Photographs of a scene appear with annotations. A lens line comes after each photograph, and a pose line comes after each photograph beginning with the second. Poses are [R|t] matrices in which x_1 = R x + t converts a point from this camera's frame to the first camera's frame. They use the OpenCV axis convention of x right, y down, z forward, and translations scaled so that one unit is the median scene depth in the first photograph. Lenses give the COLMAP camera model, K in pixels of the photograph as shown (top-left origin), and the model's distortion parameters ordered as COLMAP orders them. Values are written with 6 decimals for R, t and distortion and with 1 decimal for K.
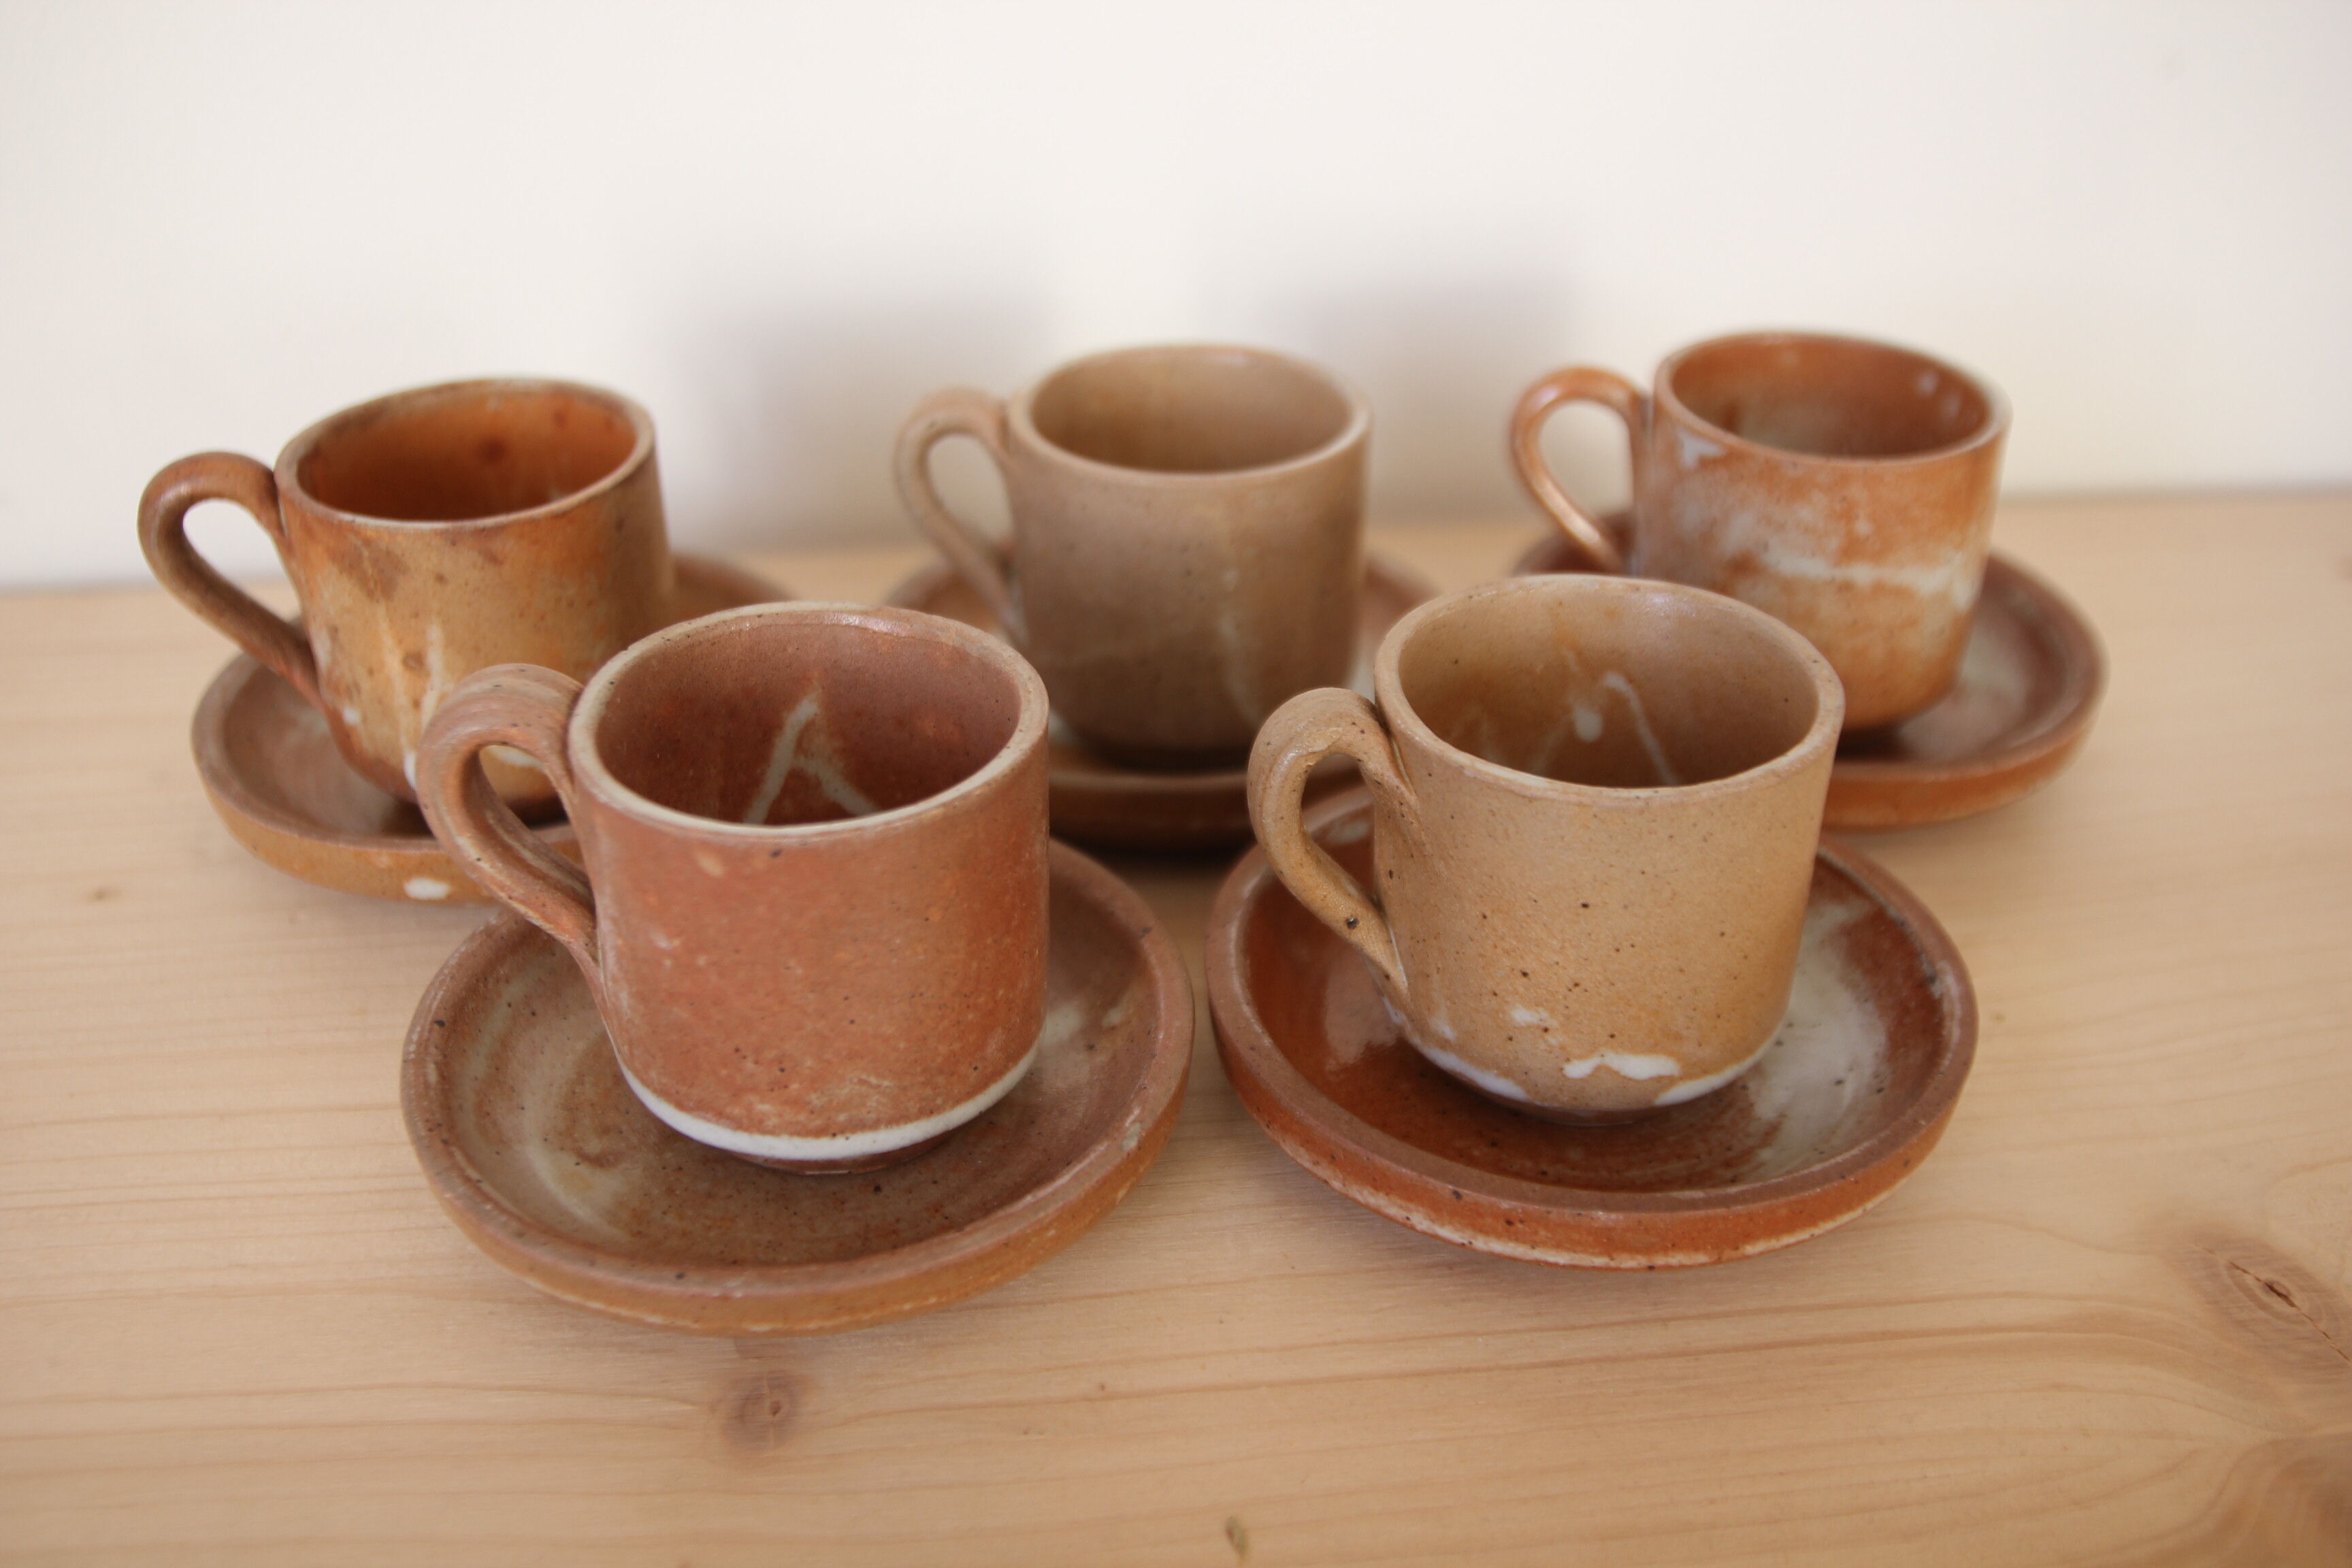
lens RADIAL K [[2352.3, 0, 1166.1], [0, 2352.3, 932.7], [0, 0, 1]] dist [-0.137718, 0.106786]
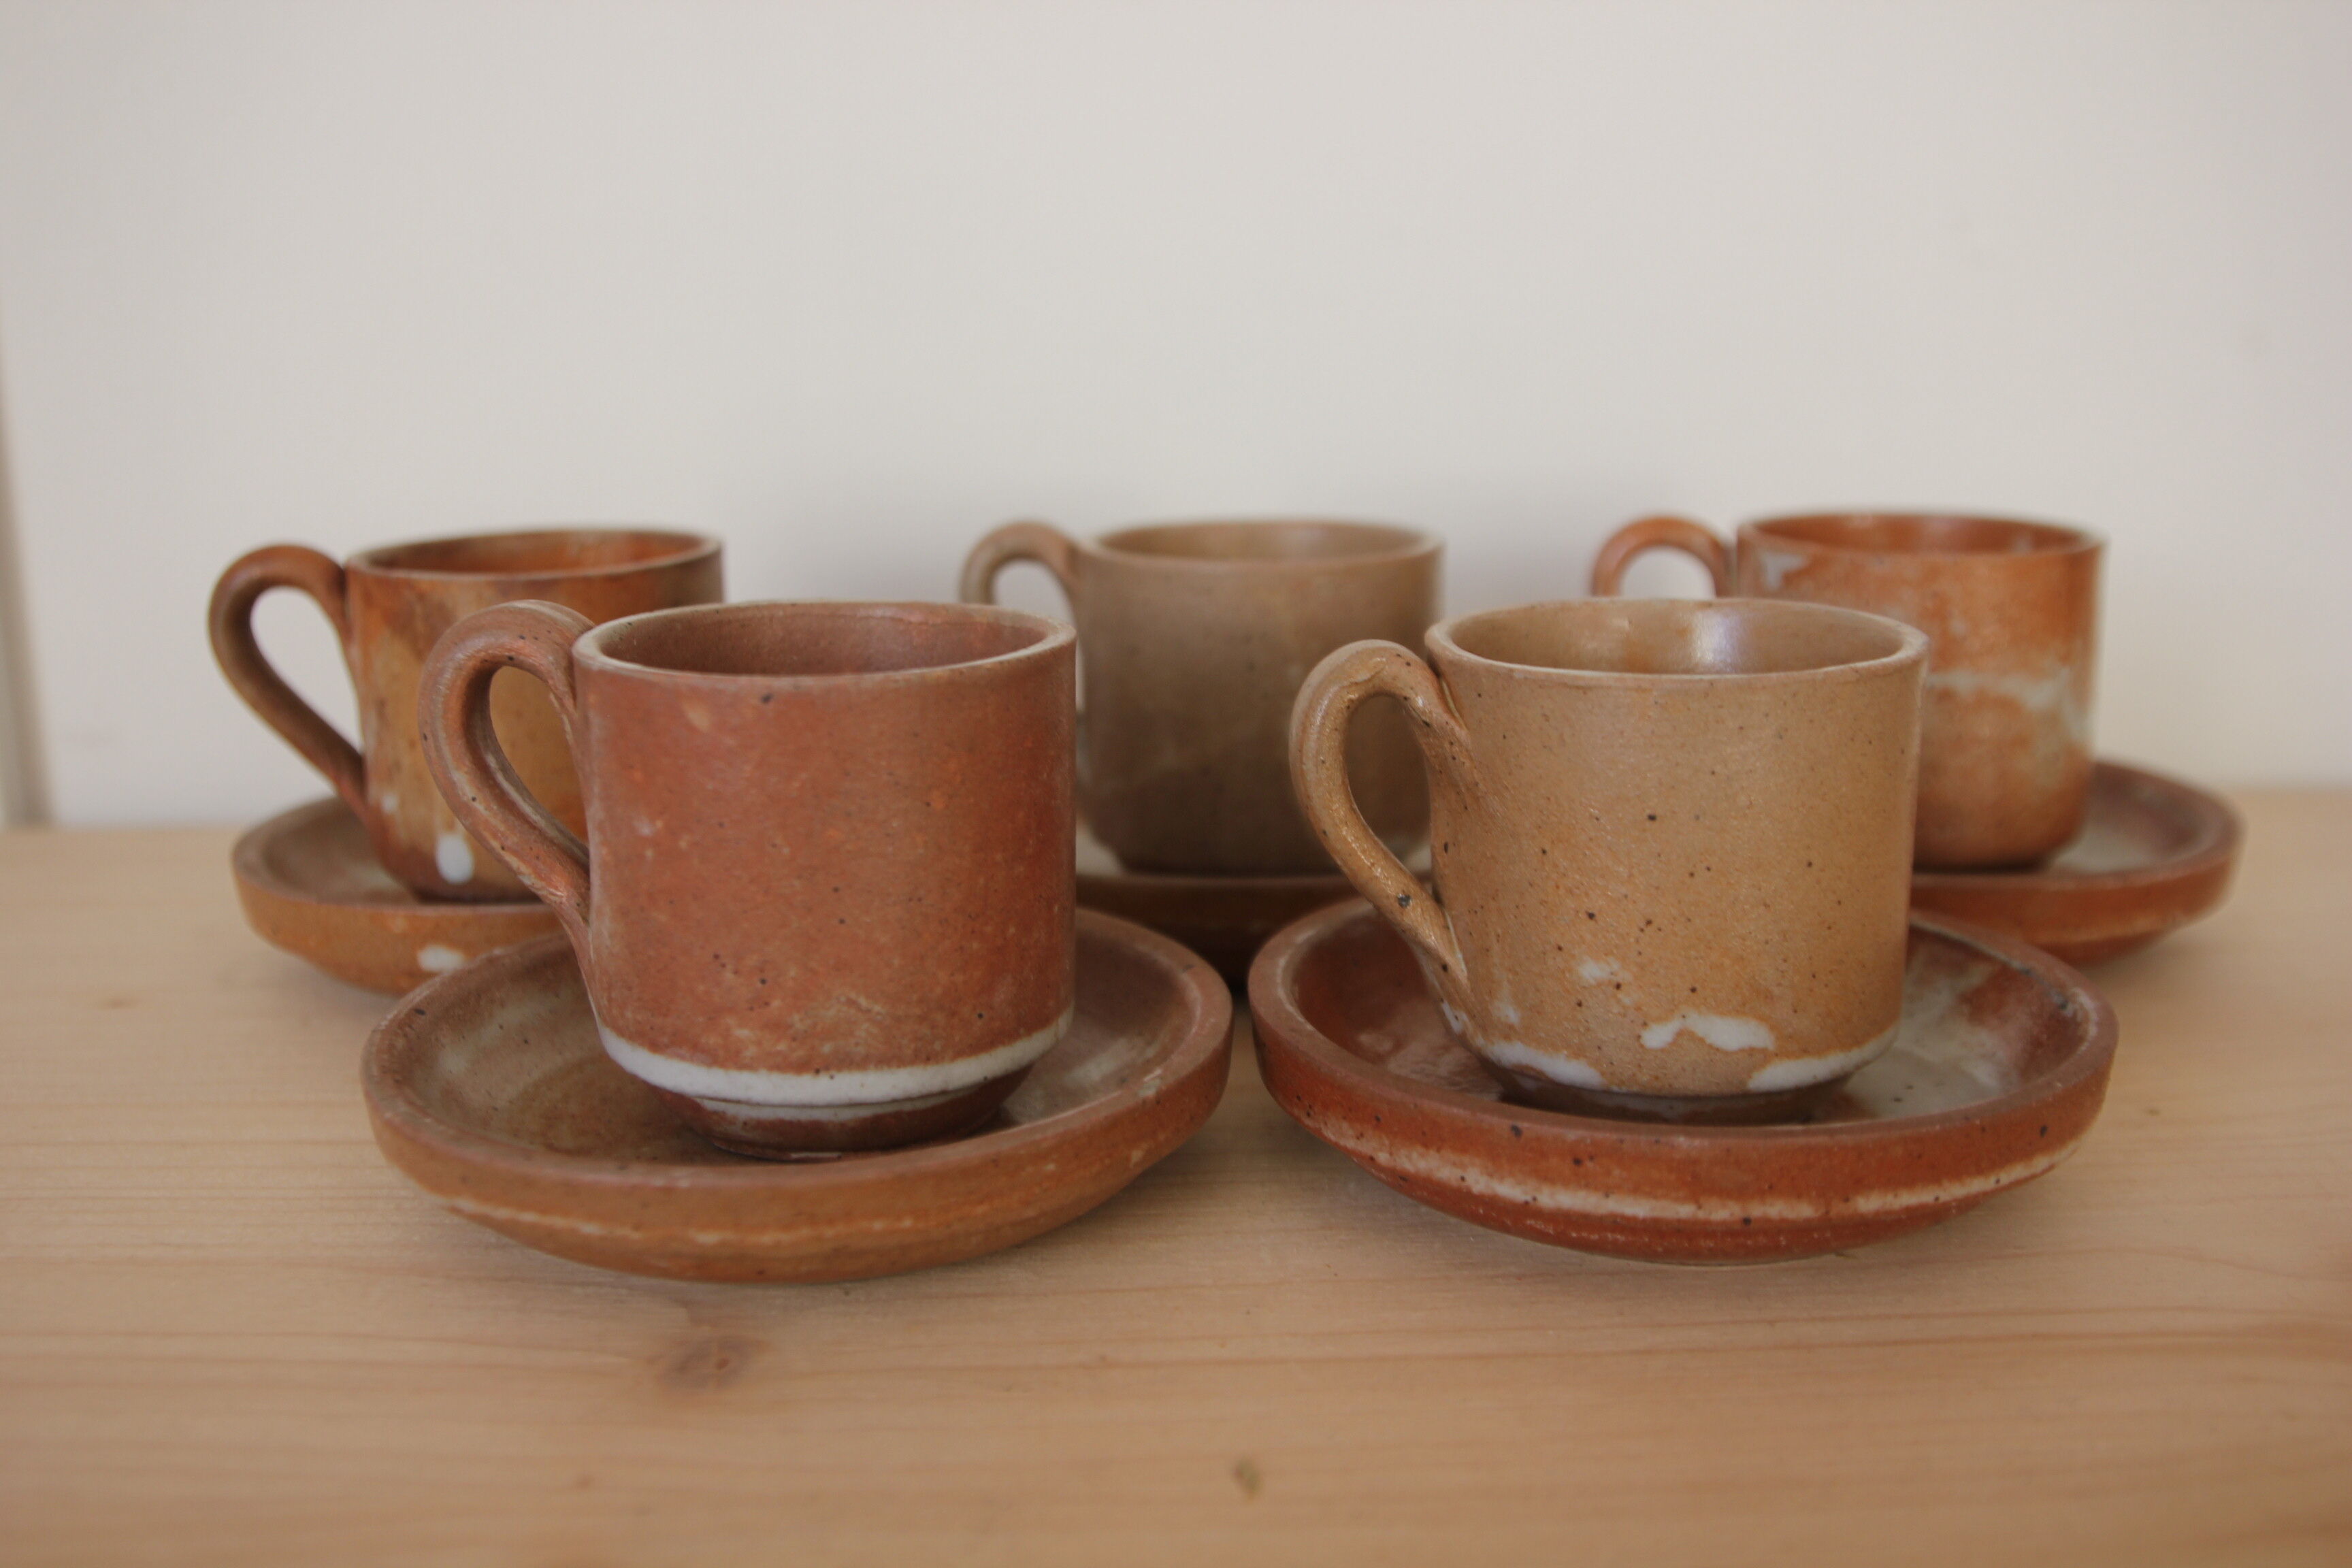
lens RADIAL K [[2352.3, 0, 1166.1], [0, 2352.3, 932.7], [0, 0, 1]] dist [-0.137718, 0.106786]
pose [[0.997107, 0.007910, -0.075595, 0.058888], [-0.032179, 0.944973, -0.325563, 0.324078], [0.068860, 0.327053, 0.942494, 0.145647]]
